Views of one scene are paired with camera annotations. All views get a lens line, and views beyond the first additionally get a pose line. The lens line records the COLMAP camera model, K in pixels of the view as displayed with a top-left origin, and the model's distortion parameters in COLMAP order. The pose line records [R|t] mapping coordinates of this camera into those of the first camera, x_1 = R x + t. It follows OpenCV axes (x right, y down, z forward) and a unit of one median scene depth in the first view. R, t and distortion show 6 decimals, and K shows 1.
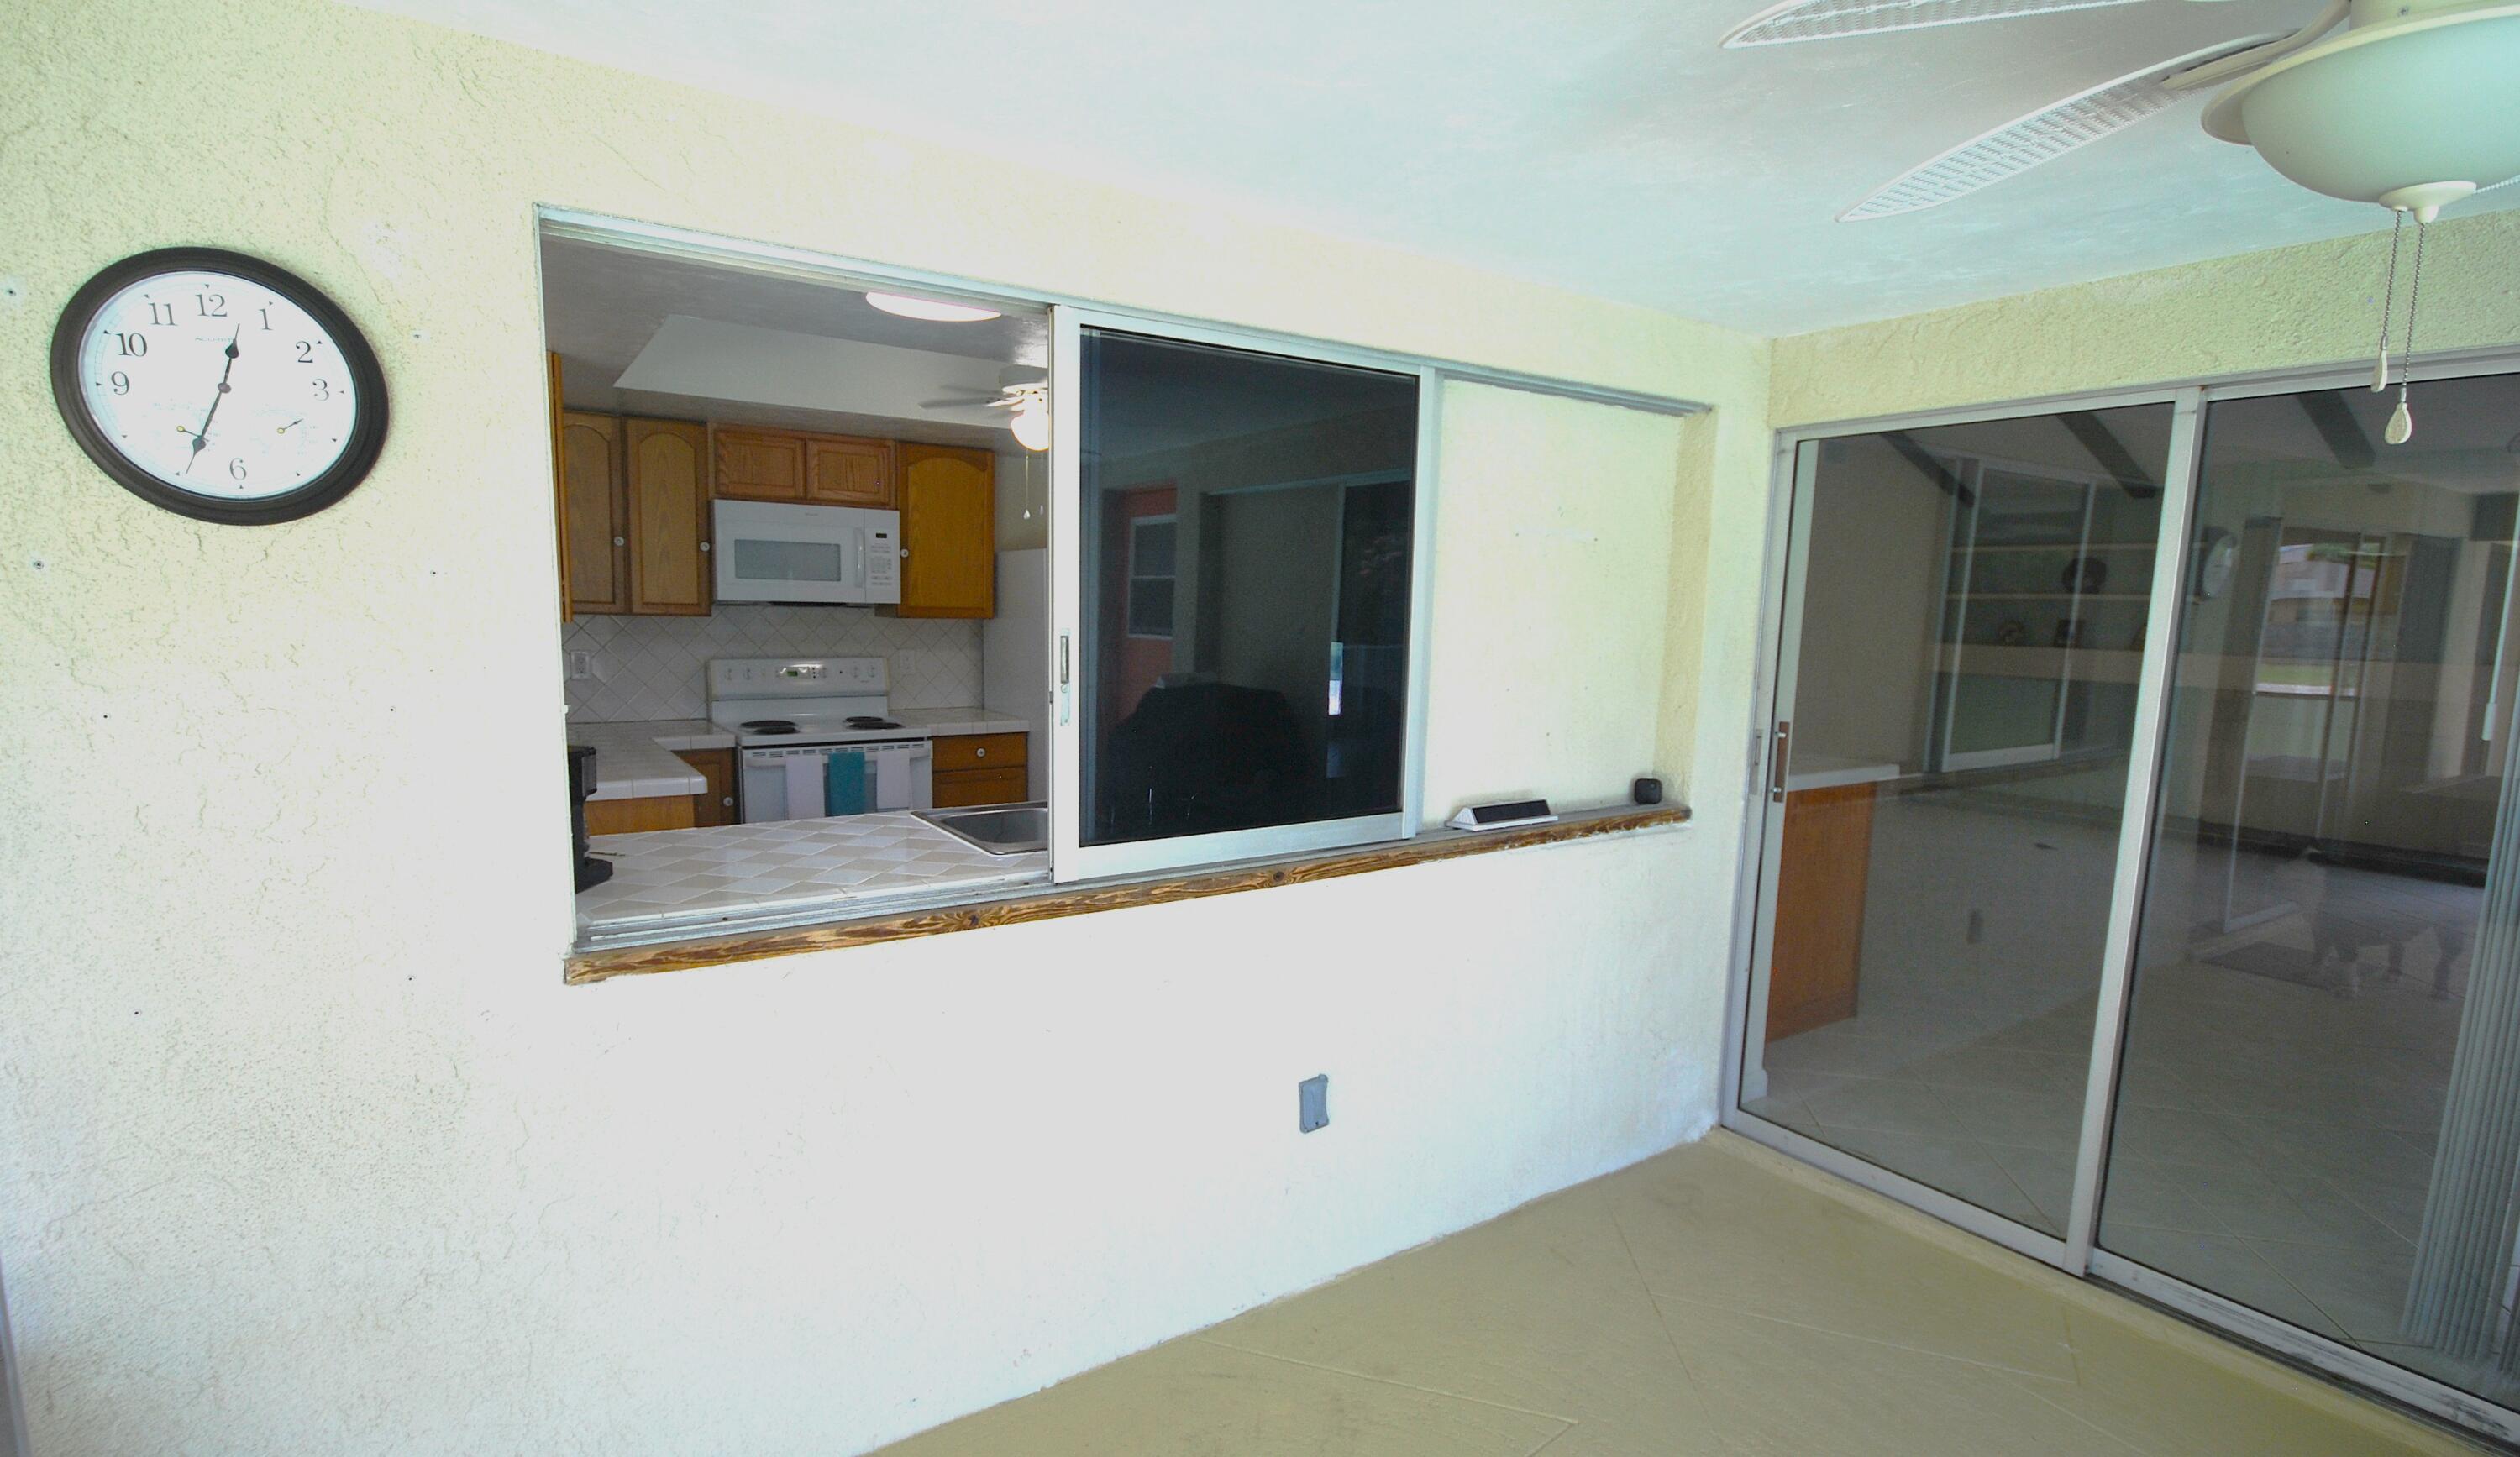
lens RADIAL K [[1158.4, 0, 1216.8], [0, 1158.4, 753.3], [0, 0, 1]] dist [-0.008548, -0.002657]
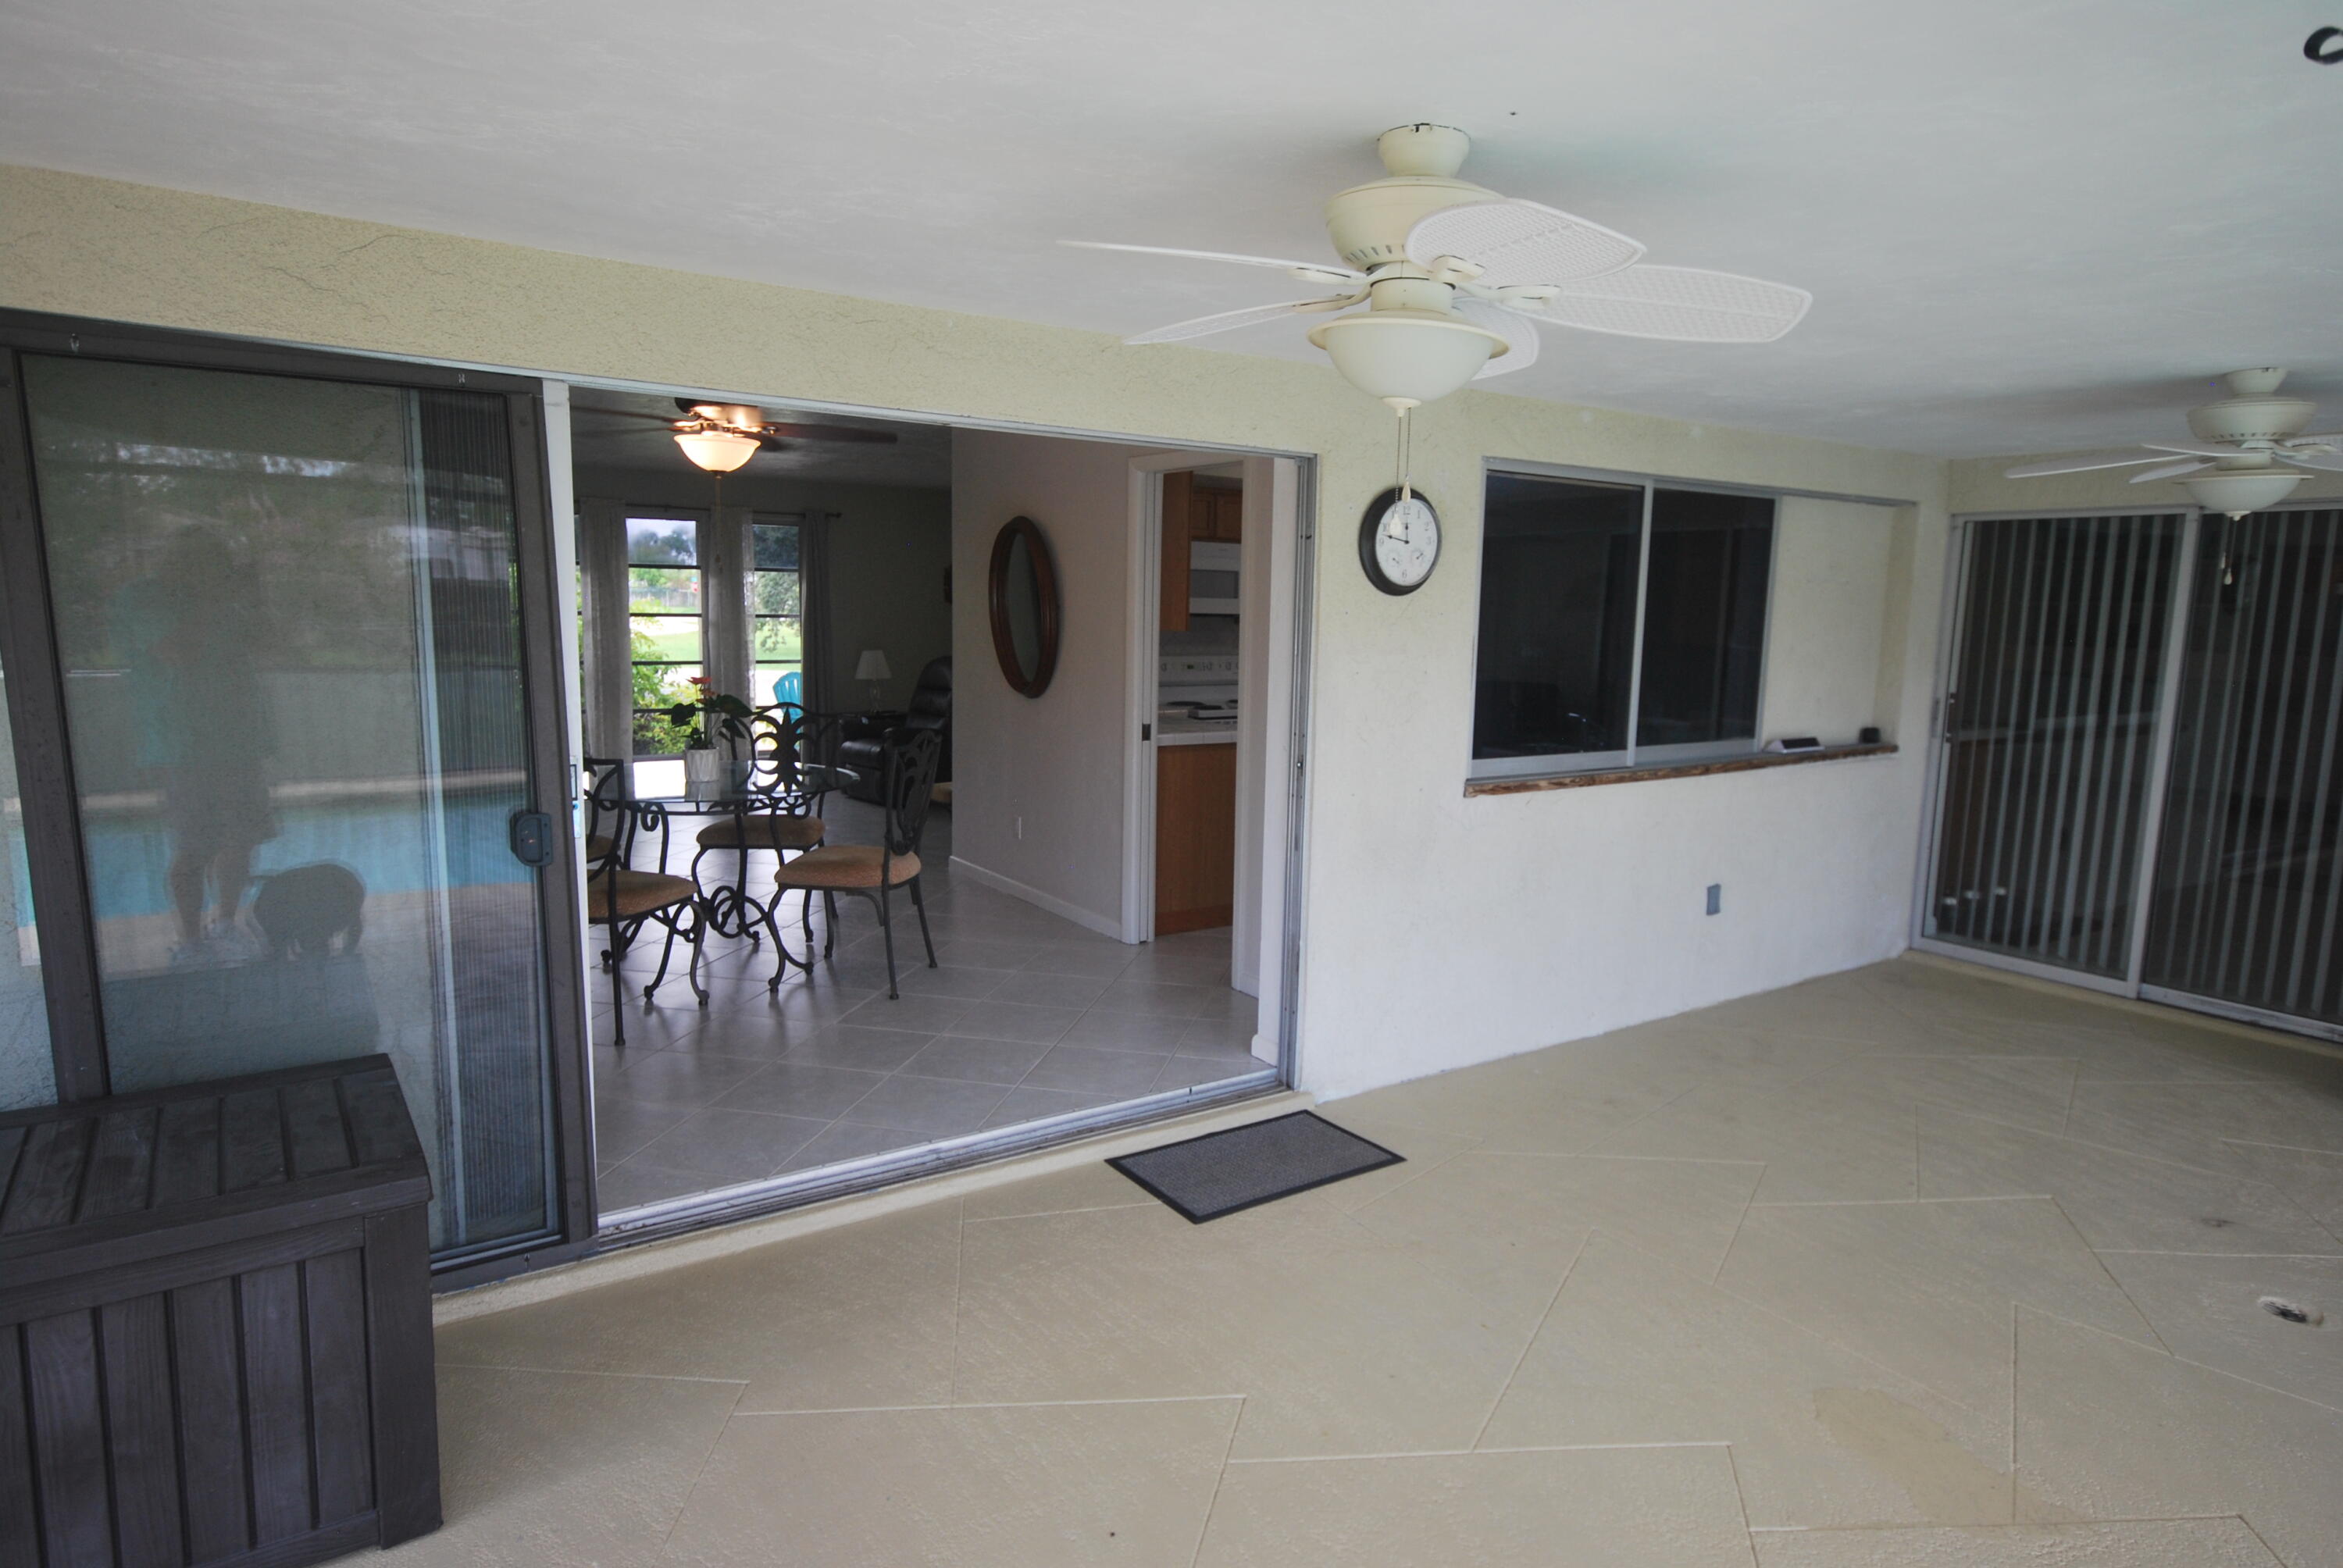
lens RADIAL K [[1369.9, 0, 1169.3], [0, 1369.9, 778.9], [0, 0, 1]] dist [0.005457, 0.002581]
pose [[0.999568, -0.002887, 0.029243, -0.726956], [0.002806, 0.999992, 0.002798, 0.093614], [-0.029251, -0.002715, 0.999568, -0.977314]]
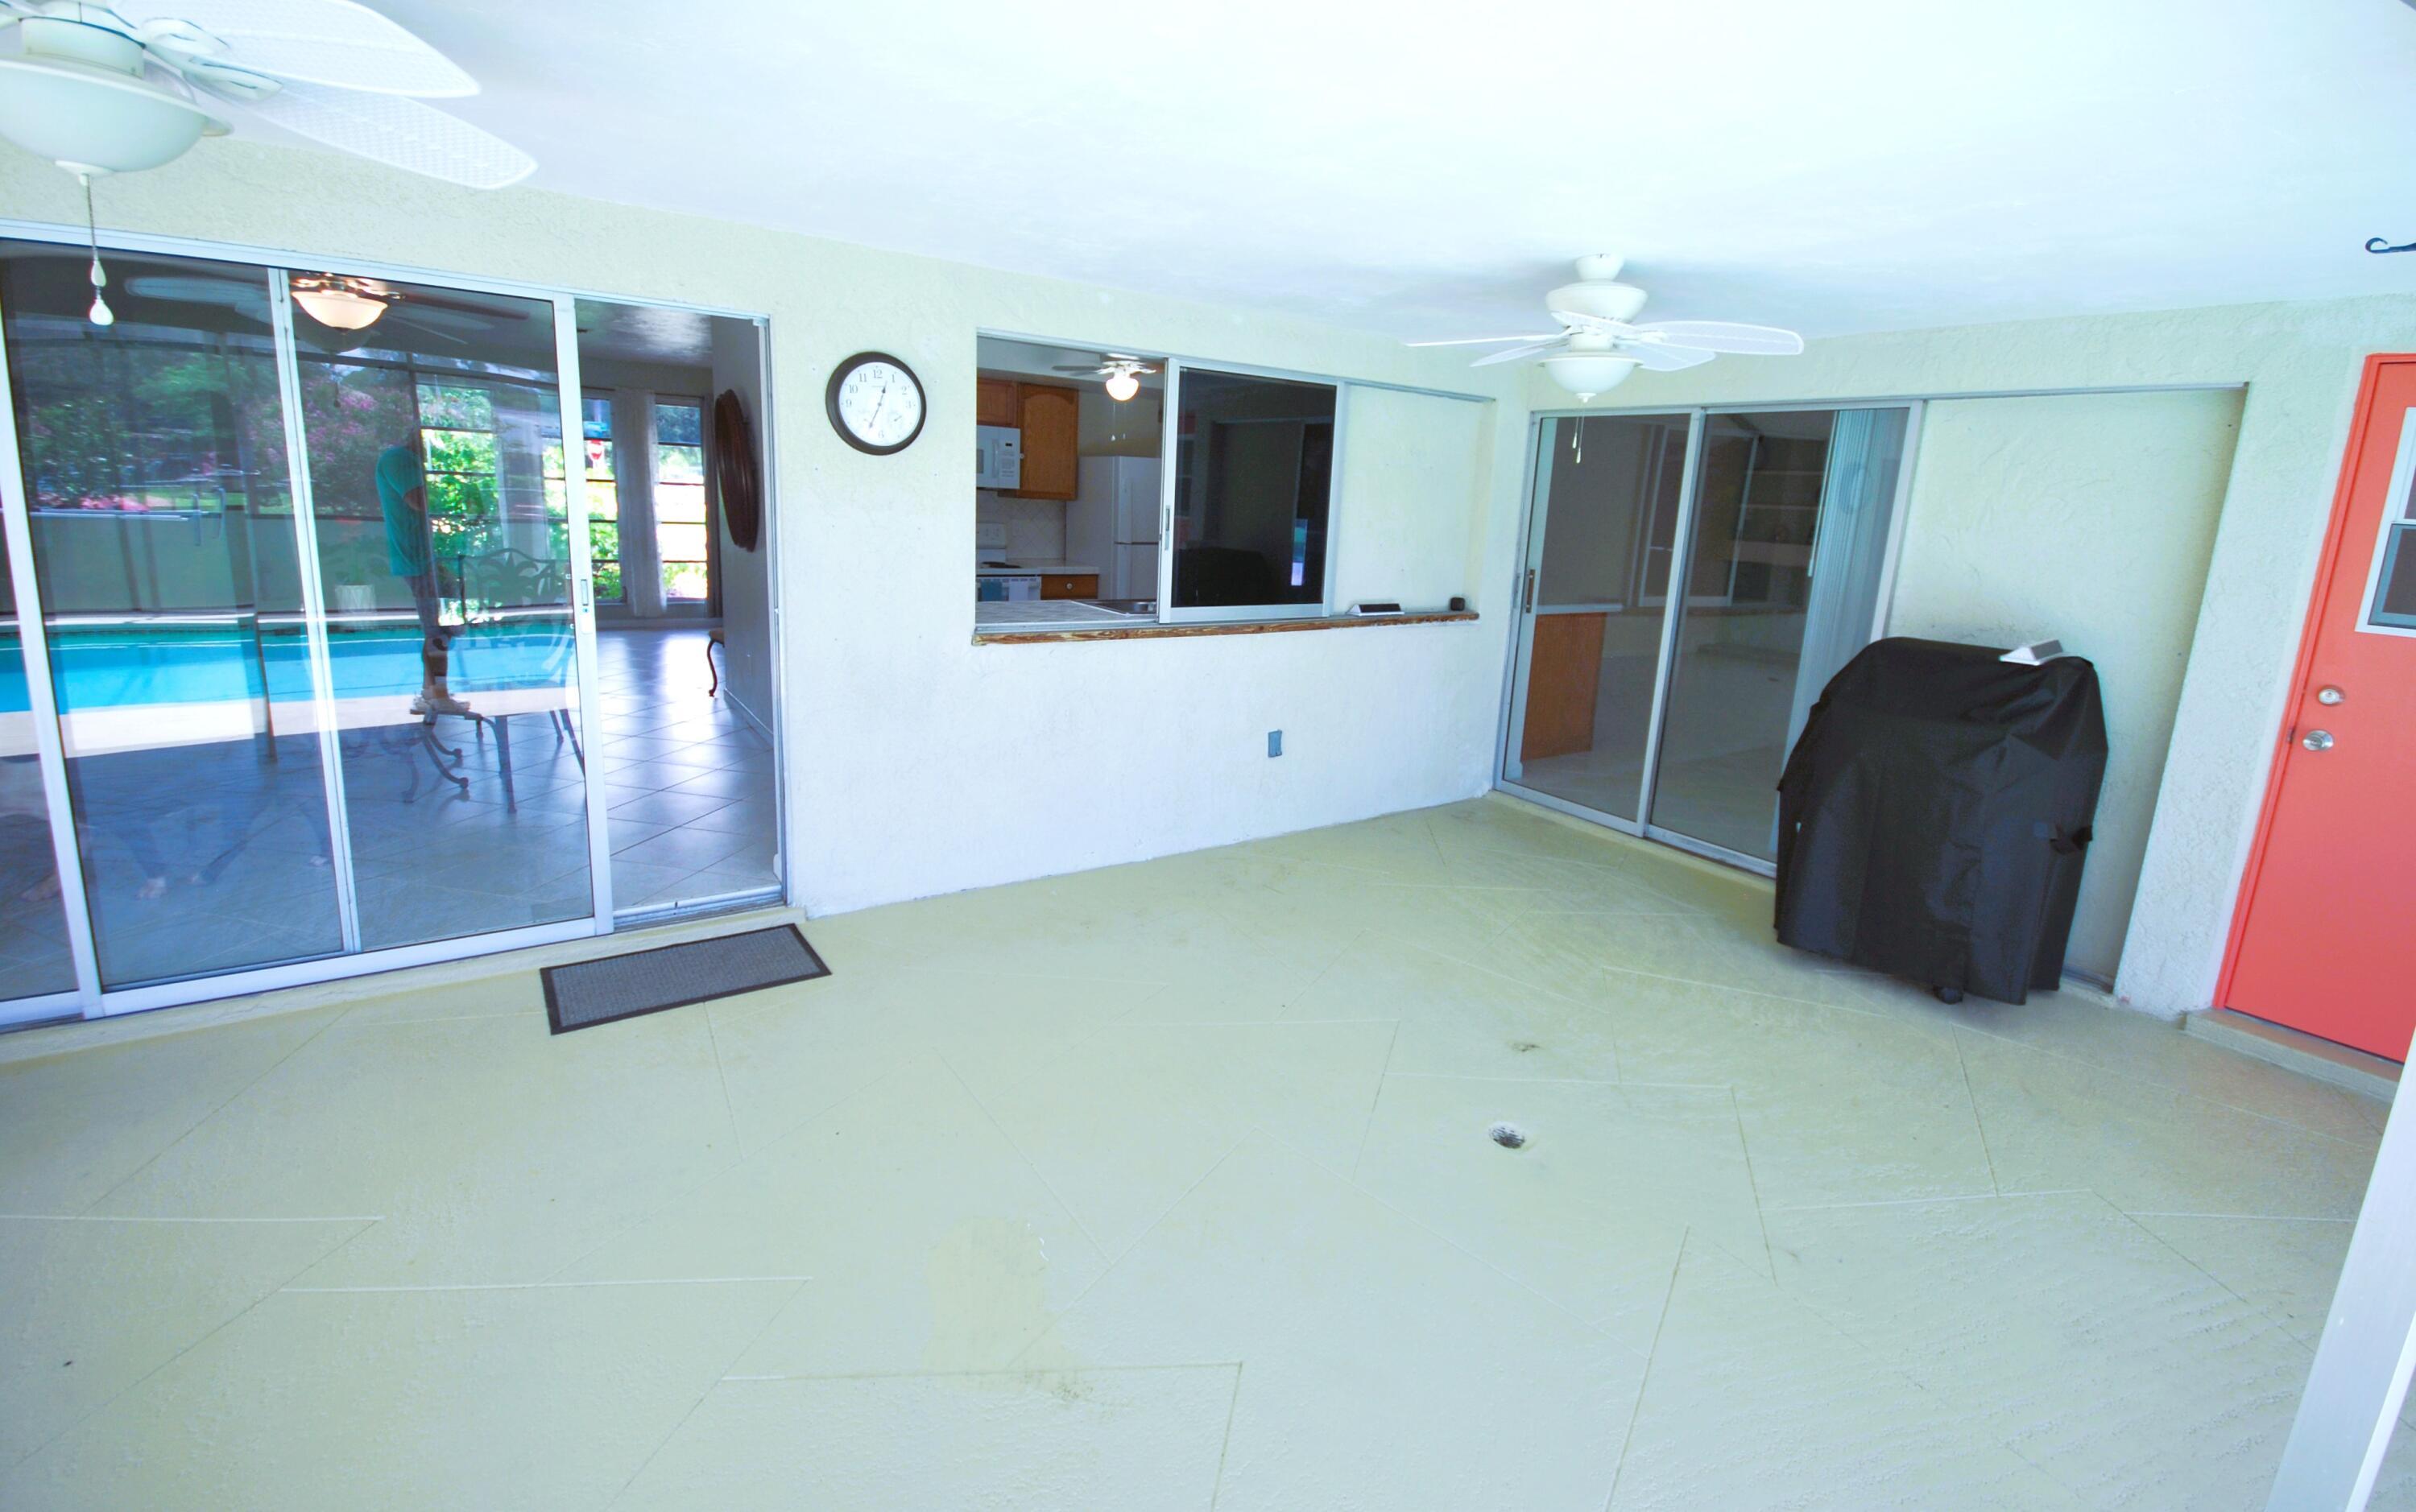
lens RADIAL K [[1070.5, 0, 1242.8], [0, 1070.5, 704.0], [0, 0, 1]] dist [-0.009998, 0.001550]
pose [[0.998527, 0.021794, 0.049693, -0.060920], [-0.025000, 0.997583, 0.064833, 0.097958], [-0.048160, -0.065980, 0.996658, -0.779648]]
